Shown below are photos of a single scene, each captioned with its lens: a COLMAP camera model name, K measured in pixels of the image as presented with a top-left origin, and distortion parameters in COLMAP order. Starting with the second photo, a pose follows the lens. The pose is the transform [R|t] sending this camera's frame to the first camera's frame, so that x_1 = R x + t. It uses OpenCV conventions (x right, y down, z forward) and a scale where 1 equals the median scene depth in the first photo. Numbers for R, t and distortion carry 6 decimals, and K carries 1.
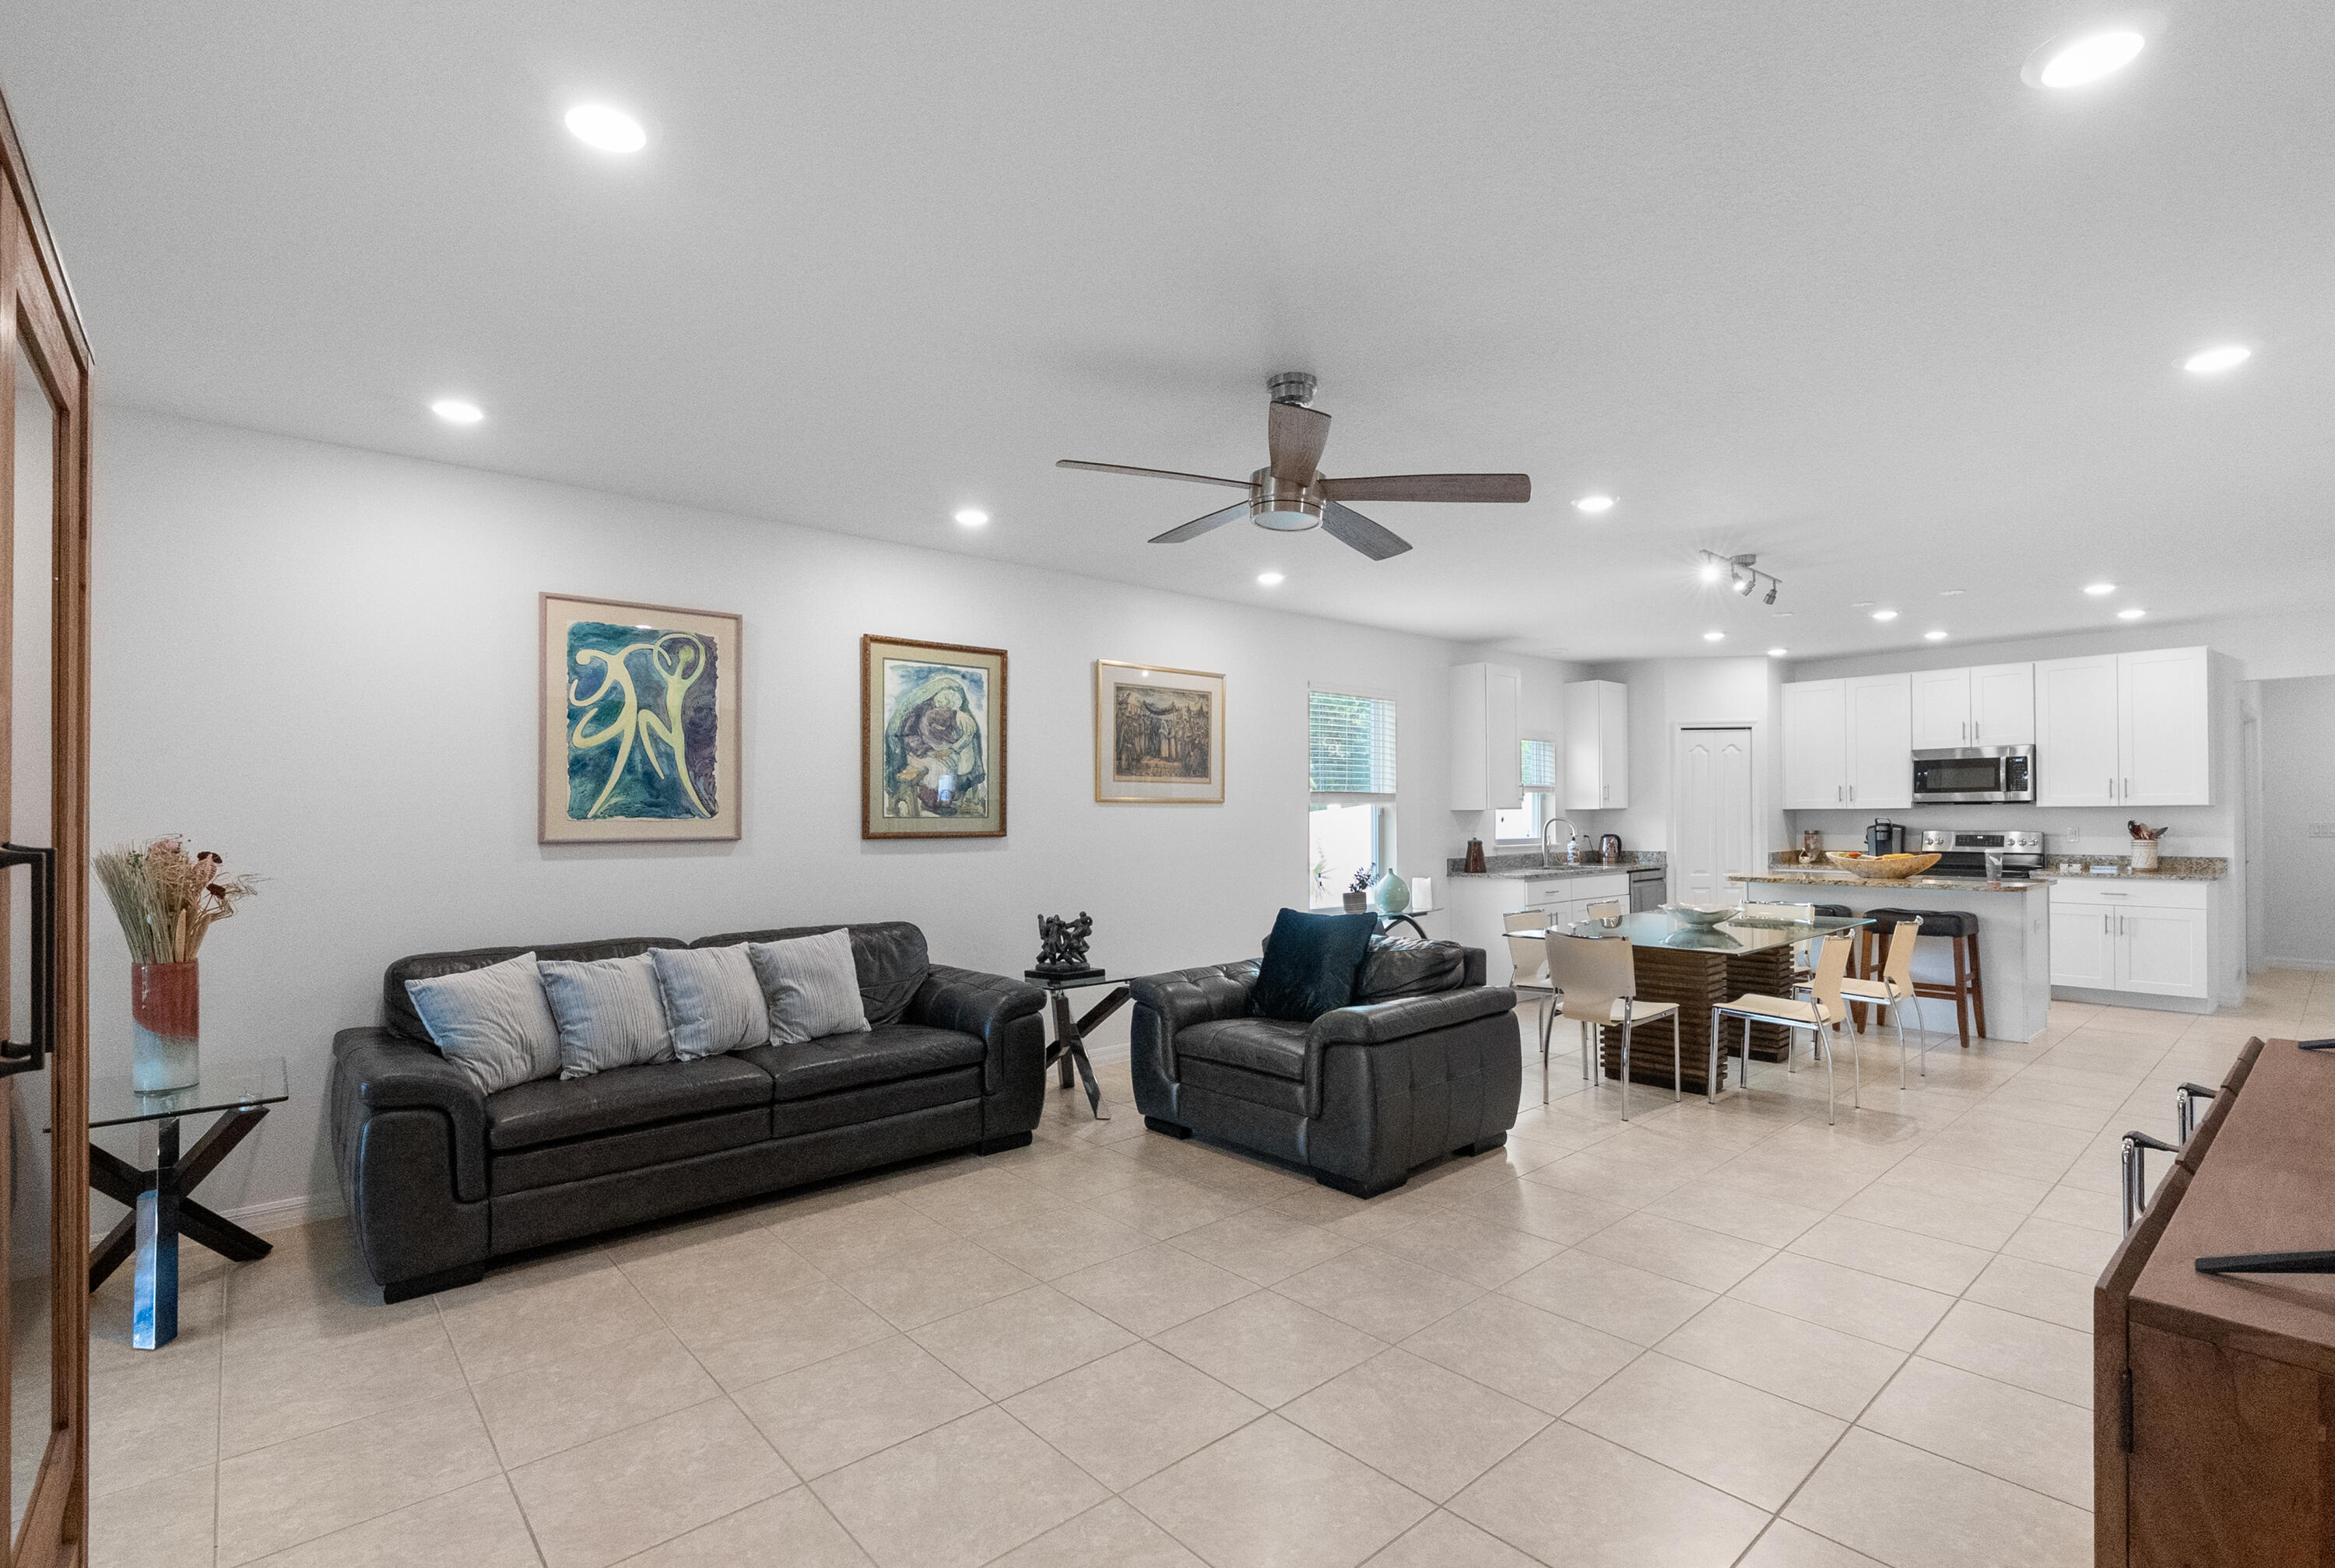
lens RADIAL K [[1061.3, 0, 1168.1], [0, 1061.3, 798.9], [0, 0, 1]] dist [0.011337, 0.000550]
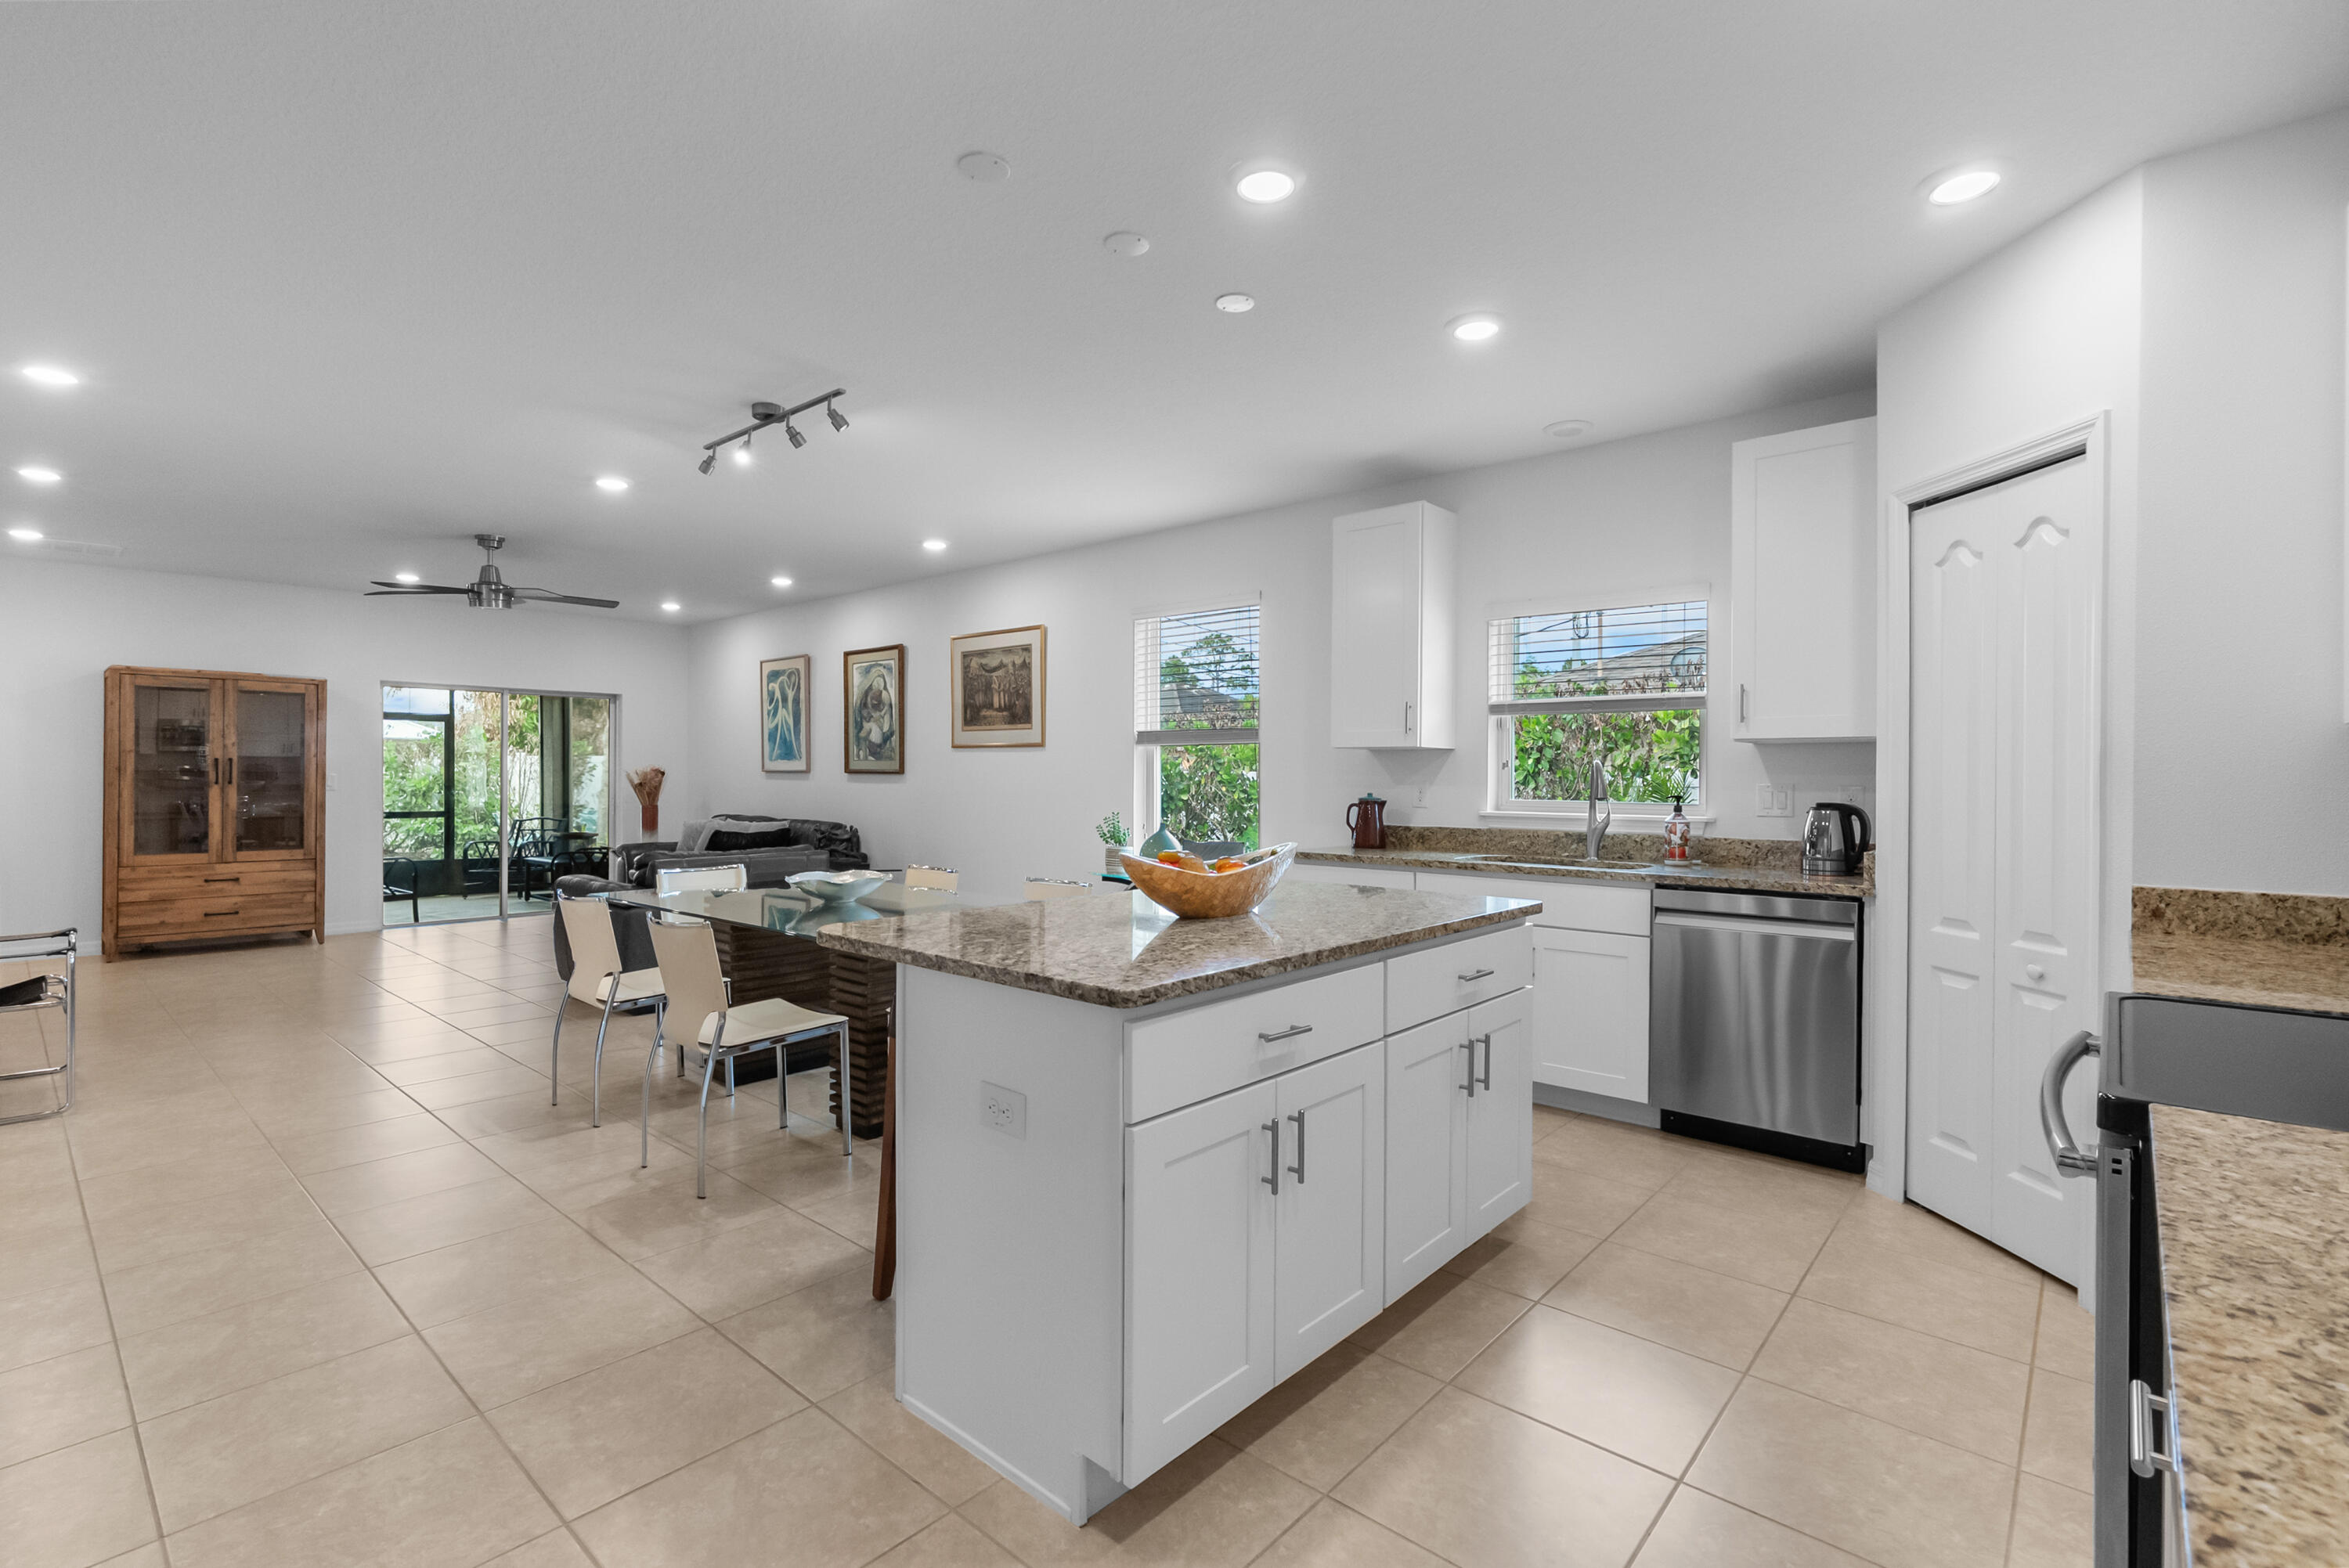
lens RADIAL K [[1067.7, 0, 1174.5], [0, 1067.7, 774.1], [0, 0, 1]] dist [0.011337, 0.000550]
pose [[0.125968, 0.007504, -0.992006, 1.369701], [0.009158, 0.999920, 0.008727, 0.027892], [0.991992, -0.010184, 0.125889, 1.216968]]
